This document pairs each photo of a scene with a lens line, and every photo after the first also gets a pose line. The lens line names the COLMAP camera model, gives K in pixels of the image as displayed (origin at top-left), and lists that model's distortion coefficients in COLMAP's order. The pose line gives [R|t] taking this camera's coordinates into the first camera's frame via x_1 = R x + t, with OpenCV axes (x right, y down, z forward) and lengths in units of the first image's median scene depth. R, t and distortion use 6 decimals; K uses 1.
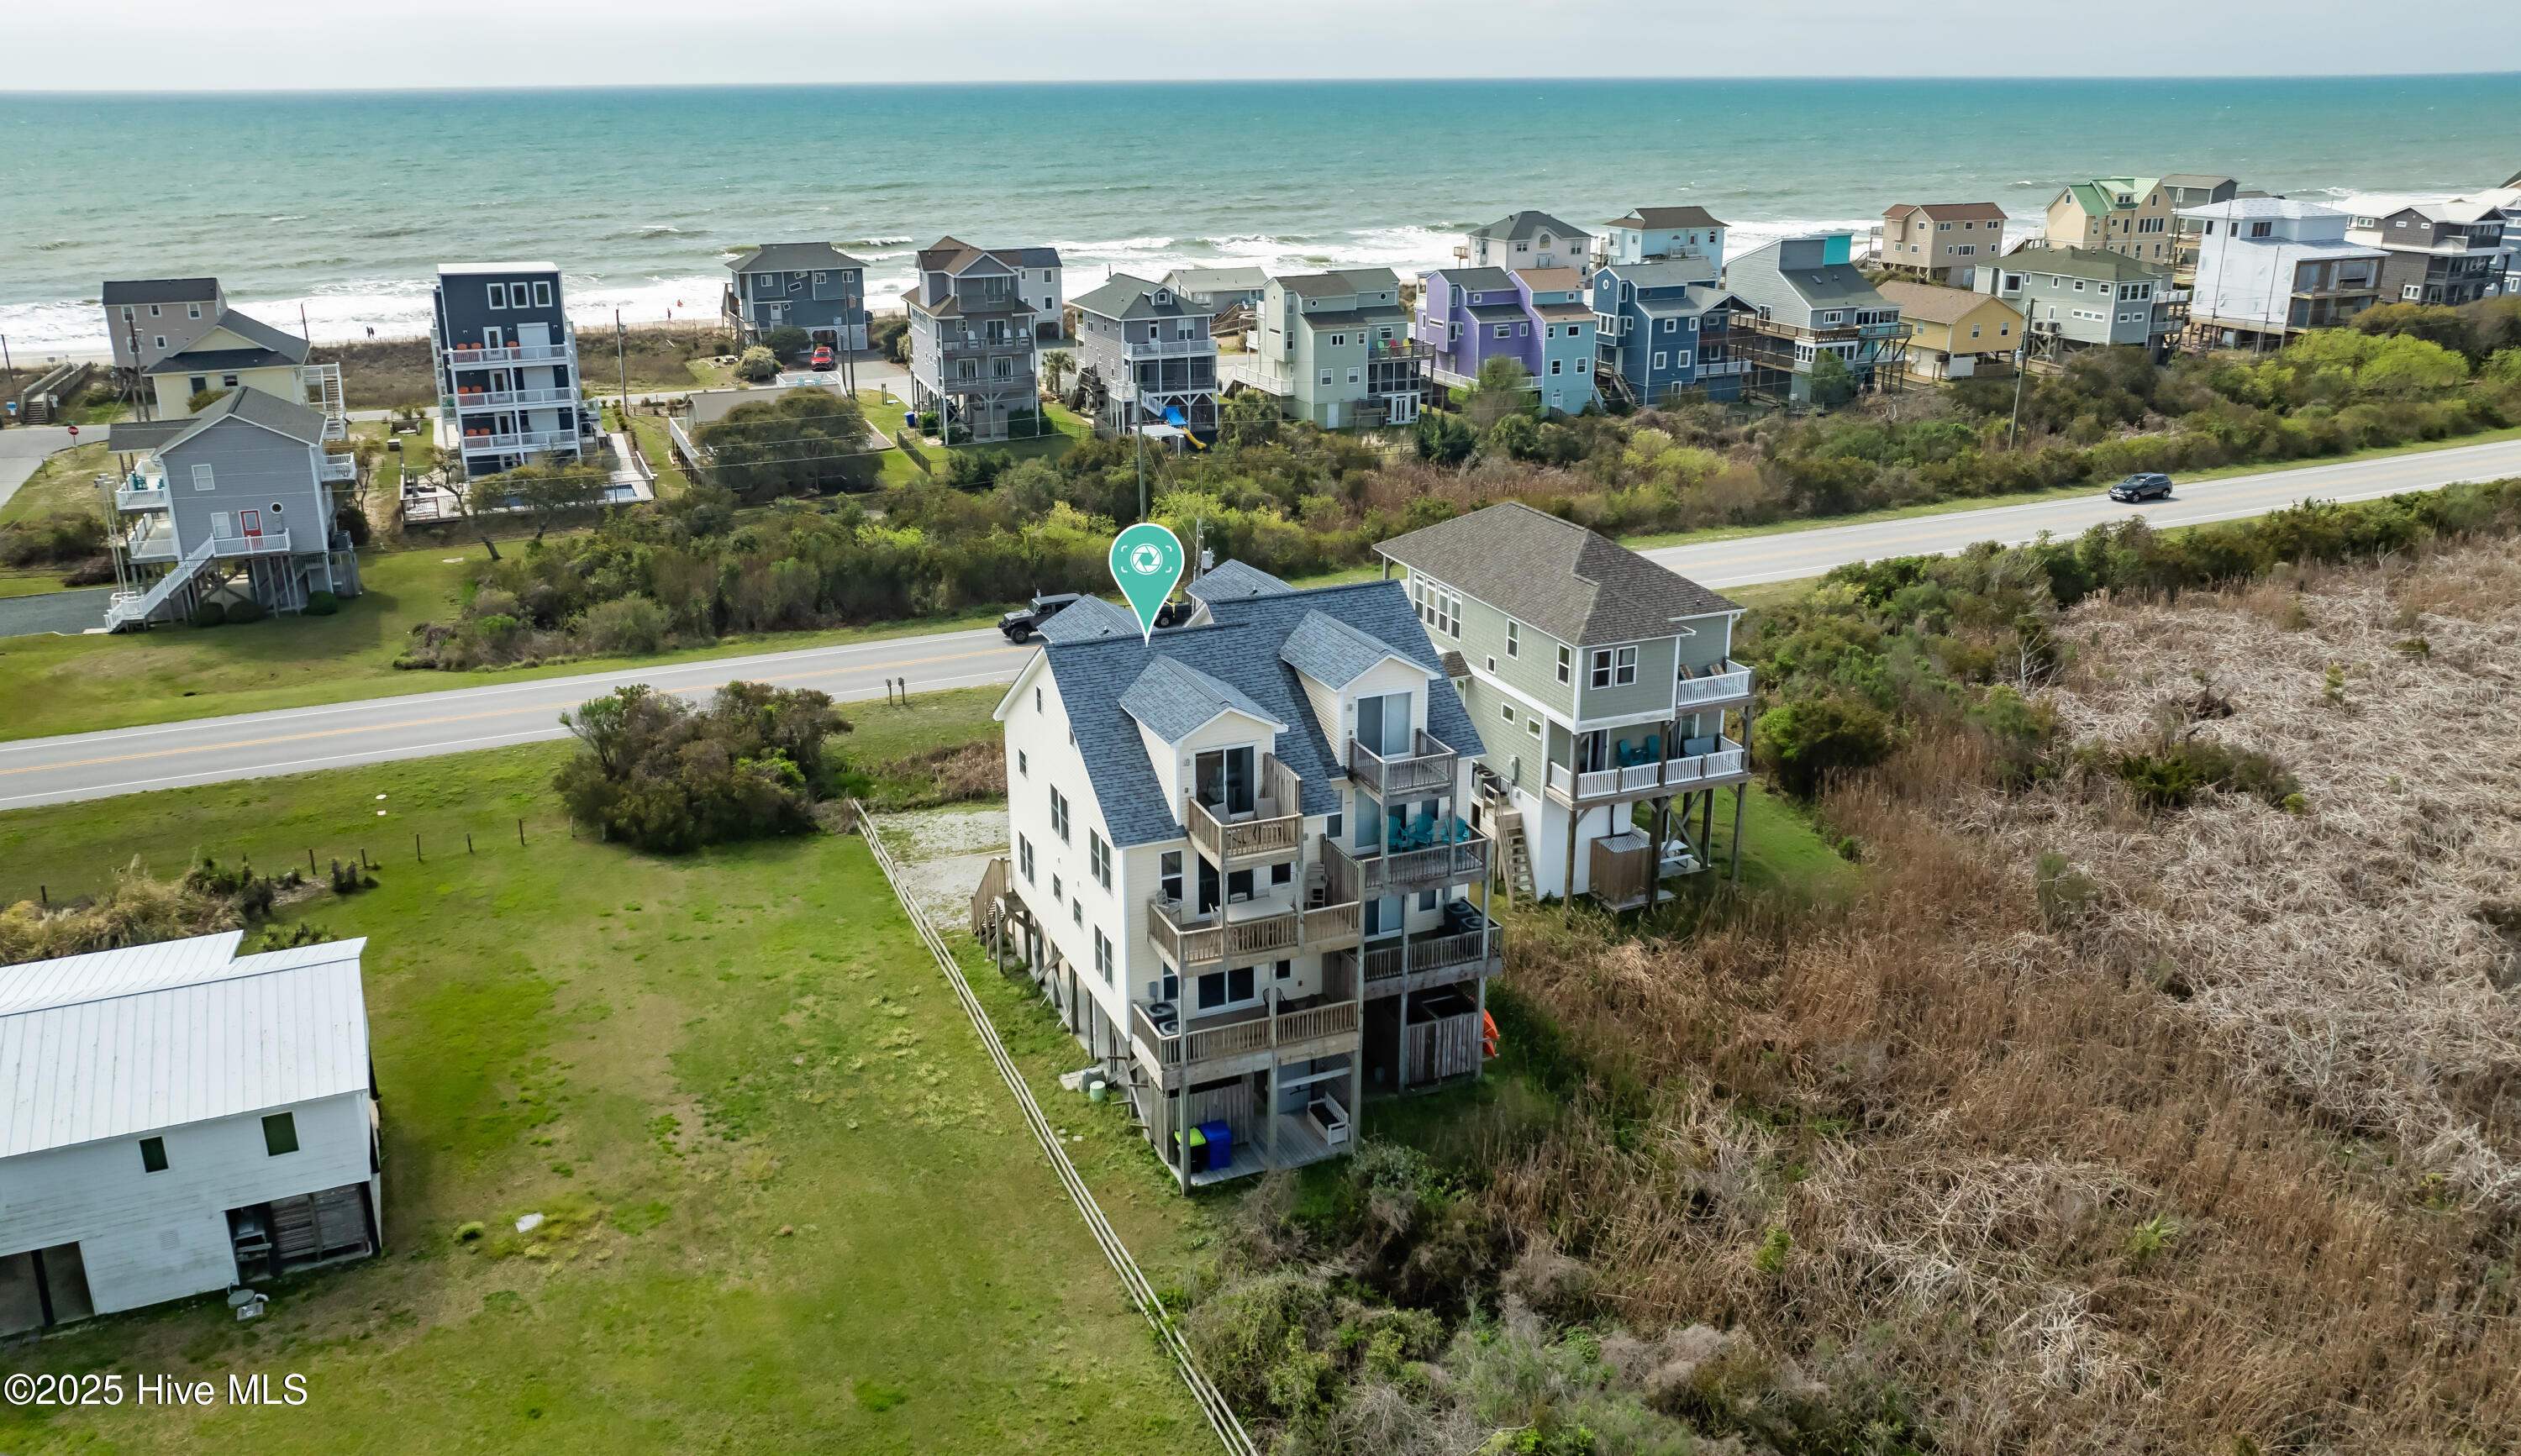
lens RADIAL K [[1883.7, 0, 1202.8], [0, 1883.7, 695.8], [0, 0, 1]] dist [-0.012190, -0.005468]
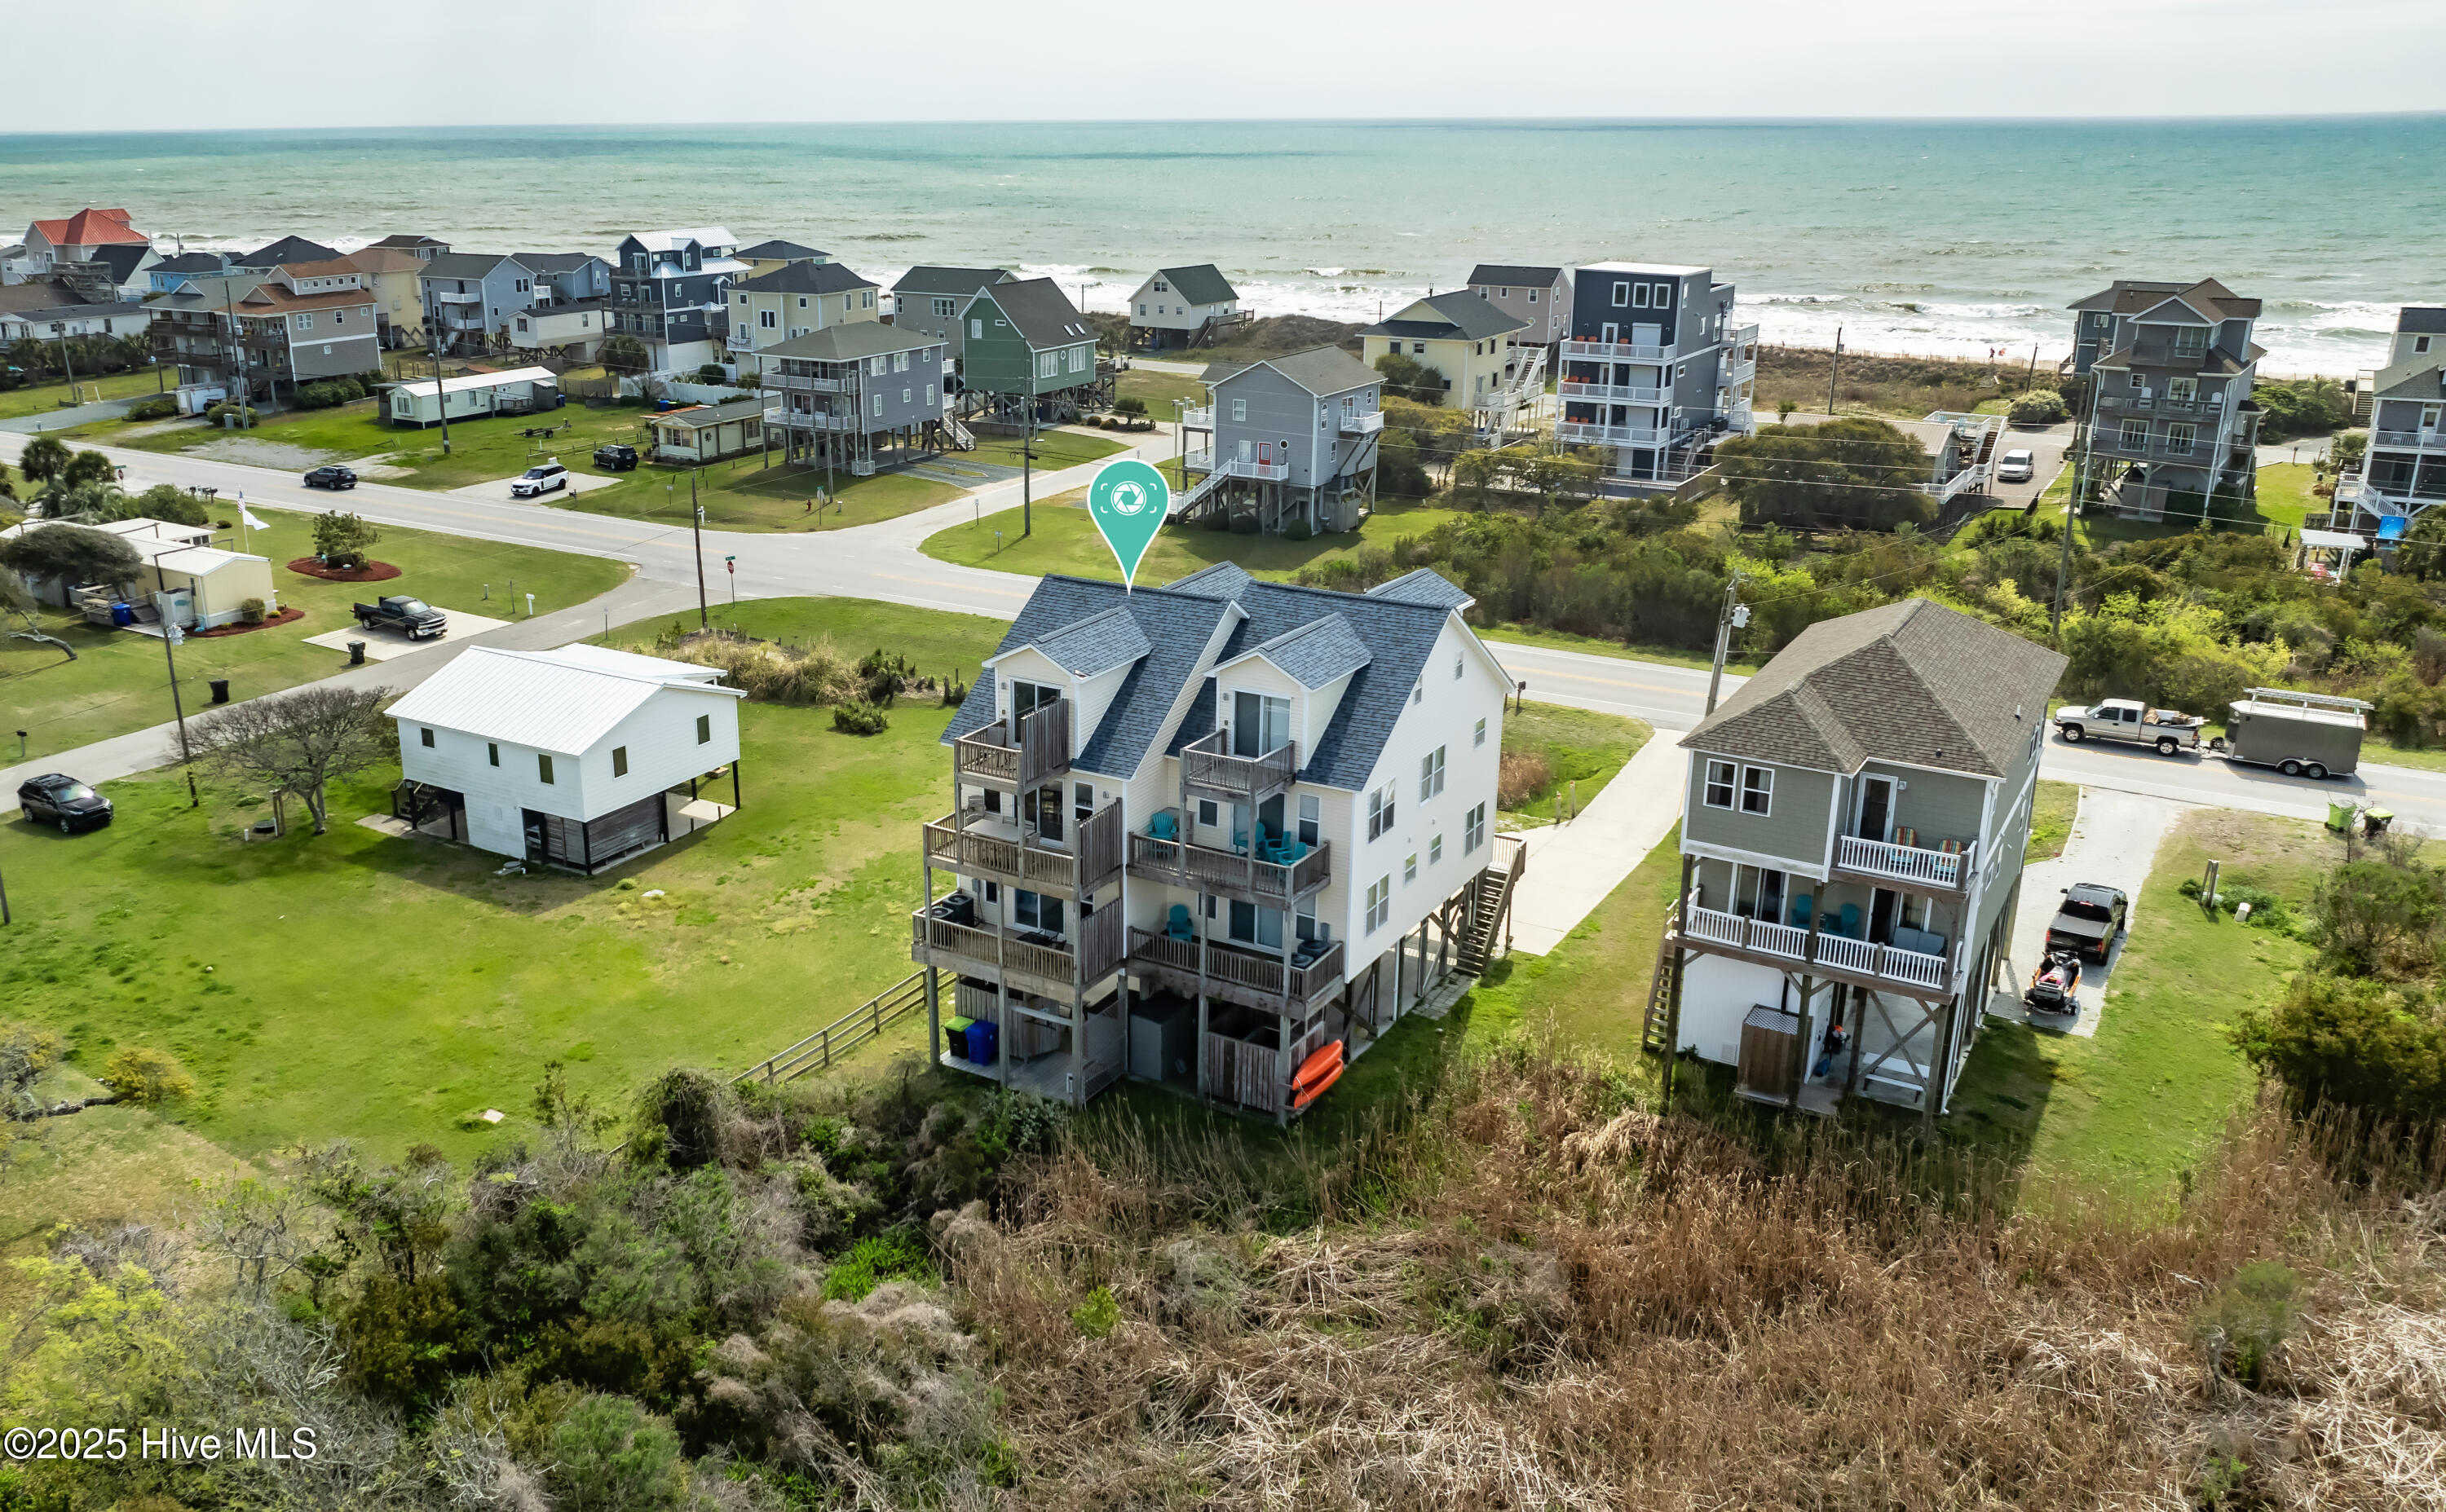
lens RADIAL K [[1932.8, 0, 1073.0], [0, 1932.8, 724.9], [0, 0, 1]] dist [-0.008055, -0.005653]
pose [[0.582719, 0.249631, -0.773384, 0.718899], [-0.253945, 0.959931, 0.118505, -0.069695], [0.771979, 0.127342, 0.622762, 0.271220]]
